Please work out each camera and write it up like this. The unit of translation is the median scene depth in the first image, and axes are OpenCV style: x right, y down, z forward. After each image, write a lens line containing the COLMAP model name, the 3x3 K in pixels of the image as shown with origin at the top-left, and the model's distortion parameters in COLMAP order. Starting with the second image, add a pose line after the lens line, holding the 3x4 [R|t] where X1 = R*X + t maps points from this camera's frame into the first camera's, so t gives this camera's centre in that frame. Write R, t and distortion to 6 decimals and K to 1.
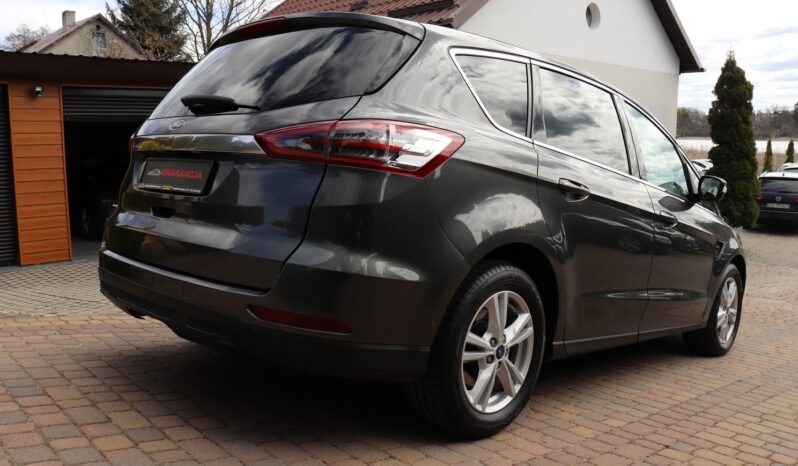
lens RADIAL K [[655.5, 0, 385.6], [0, 655.5, 237.8], [0, 0, 1]] dist [-0.173077, 0.146242]
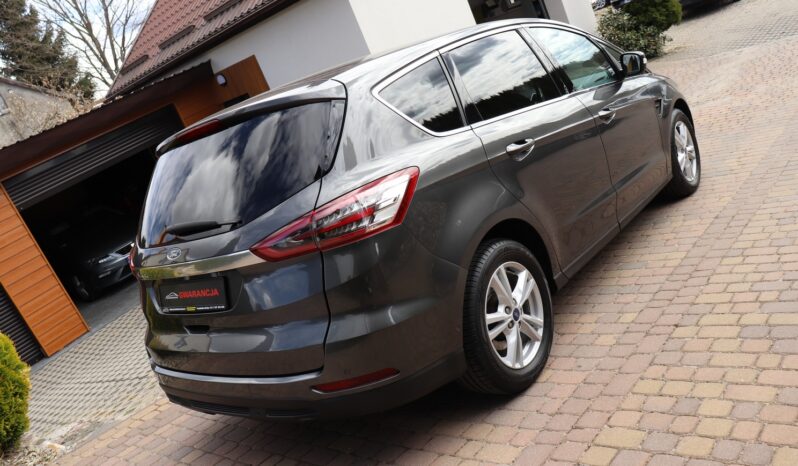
lens RADIAL K [[655.5, 0, 388.4], [0, 655.5, 238.4], [0, 0, 1]] dist [-0.173077, 0.146242]
pose [[0.913077, -0.407759, 0.004774, 0.016227], [0.402299, 0.902641, 0.152957, -0.195110], [-0.066679, -0.137740, 0.988221, -0.102348]]
